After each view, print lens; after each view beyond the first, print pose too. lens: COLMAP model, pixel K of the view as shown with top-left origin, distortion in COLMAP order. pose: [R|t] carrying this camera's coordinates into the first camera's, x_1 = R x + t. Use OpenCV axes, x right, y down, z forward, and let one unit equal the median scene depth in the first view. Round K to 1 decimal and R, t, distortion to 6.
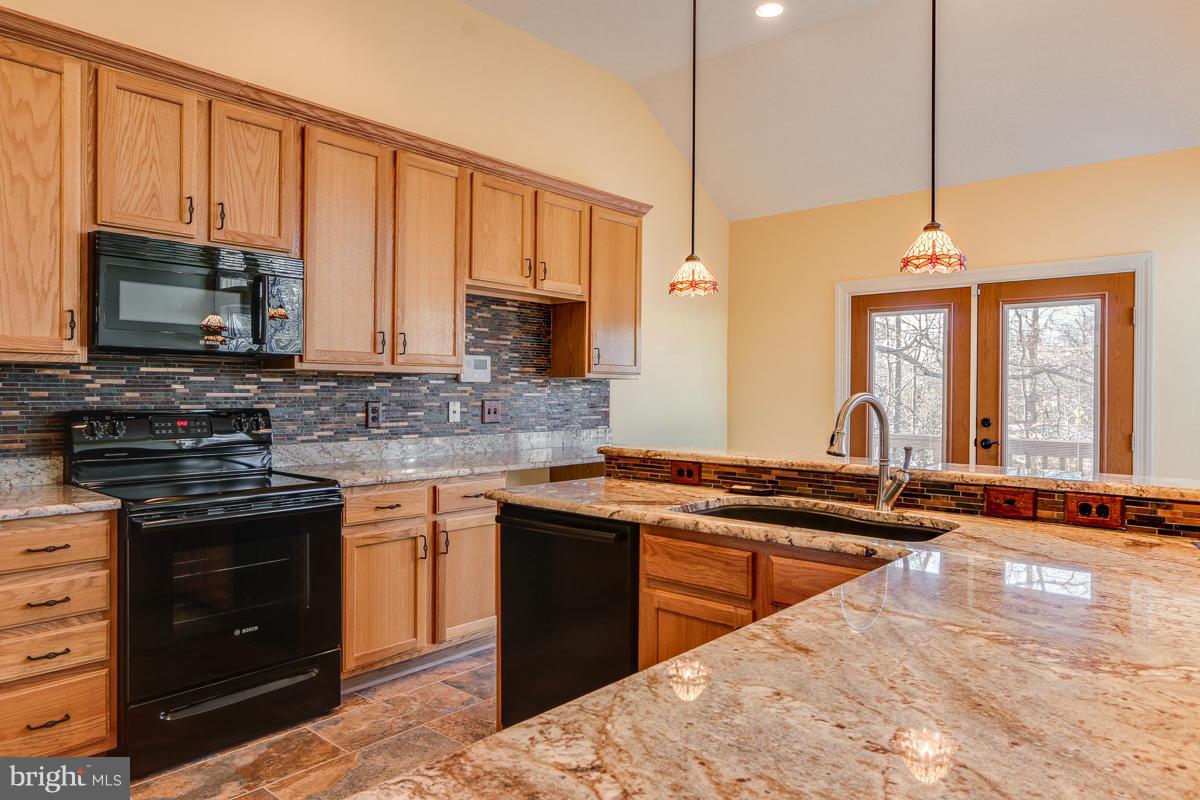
lens RADIAL K [[768.4, 0, 614.7], [0, 768.4, 386.9], [0, 0, 1]] dist [-0.000620, 0.004436]
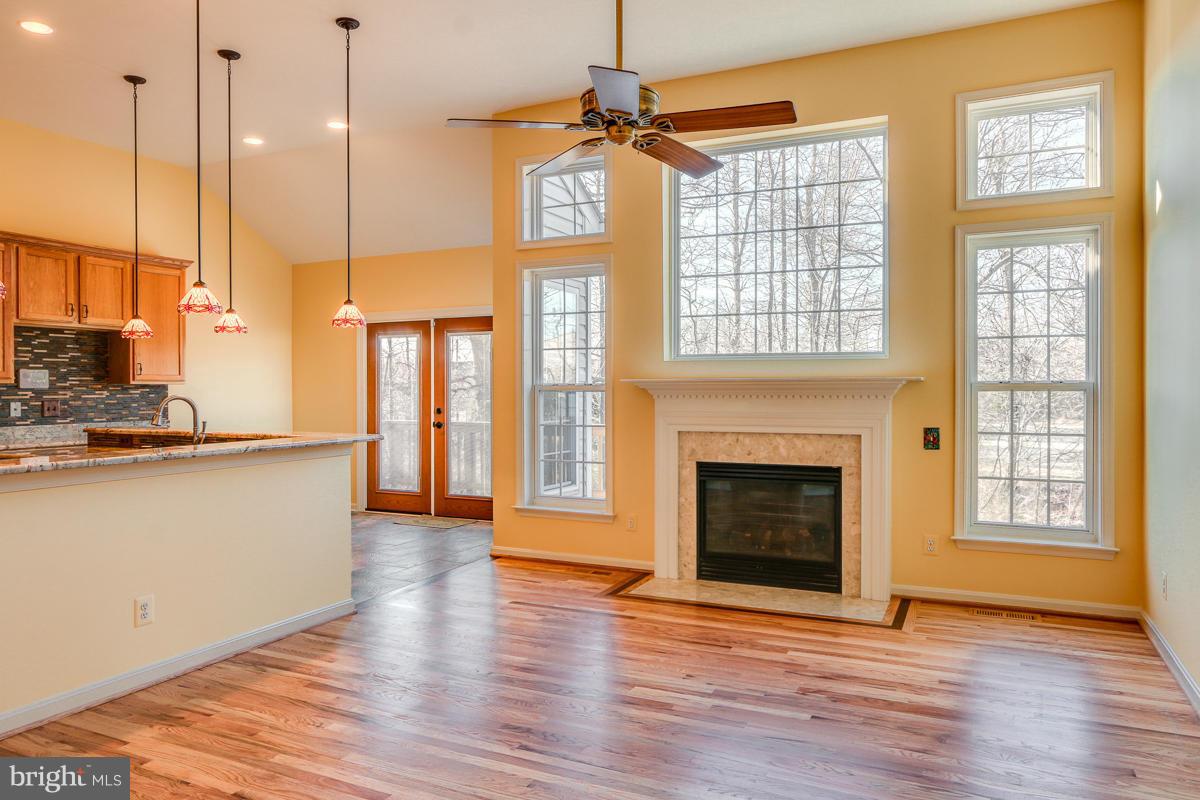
lens RADIAL K [[768.4, 0, 575.0], [0, 768.4, 390.8], [0, 0, 1]] dist [-0.000620, 0.004436]
pose [[0.967392, -0.011914, 0.253004, 0.468315], [0.009324, 0.999891, 0.011436, -0.009513], [-0.253113, -0.008704, 0.967398, -0.694213]]
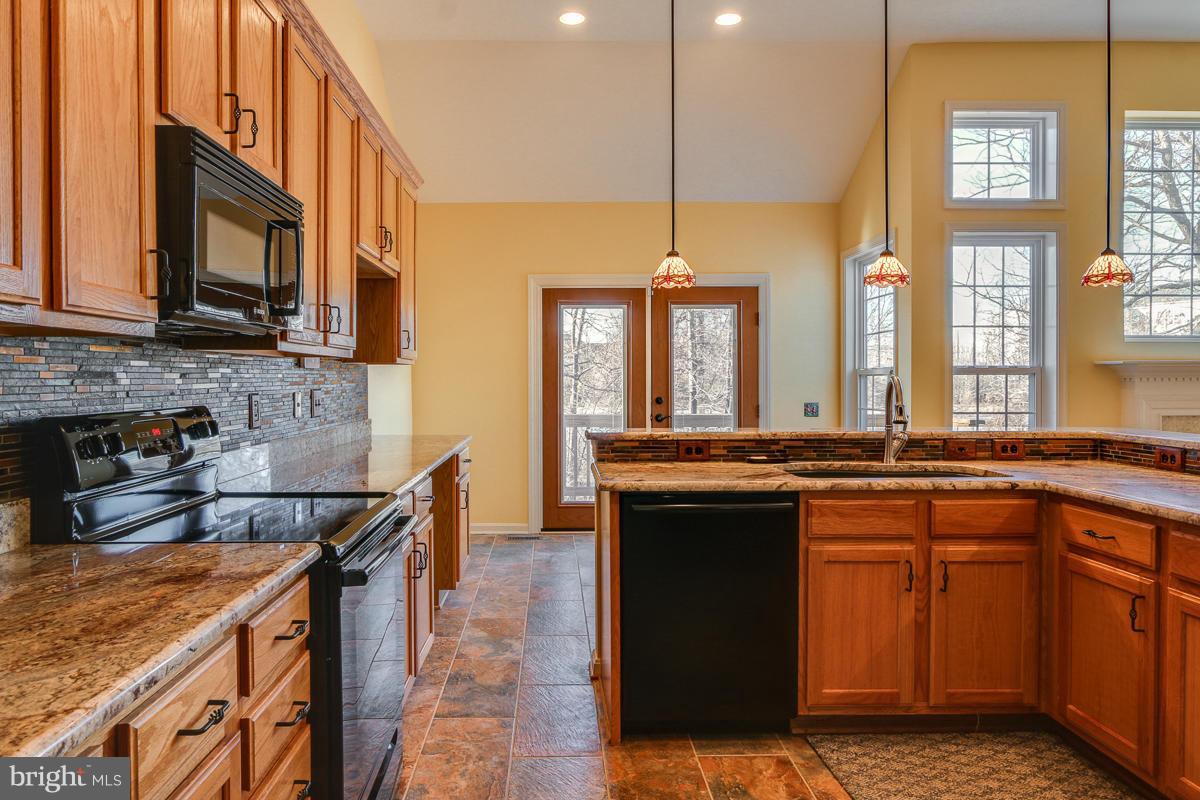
lens RADIAL K [[768.4, 0, 579.0], [0, 768.4, 402.8], [0, 0, 1]] dist [-0.000620, 0.004436]
pose [[0.753024, -0.031470, 0.657240, -0.550593], [0.005380, 0.999117, 0.041676, -0.002454], [-0.657971, -0.027847, 0.752528, 0.204898]]
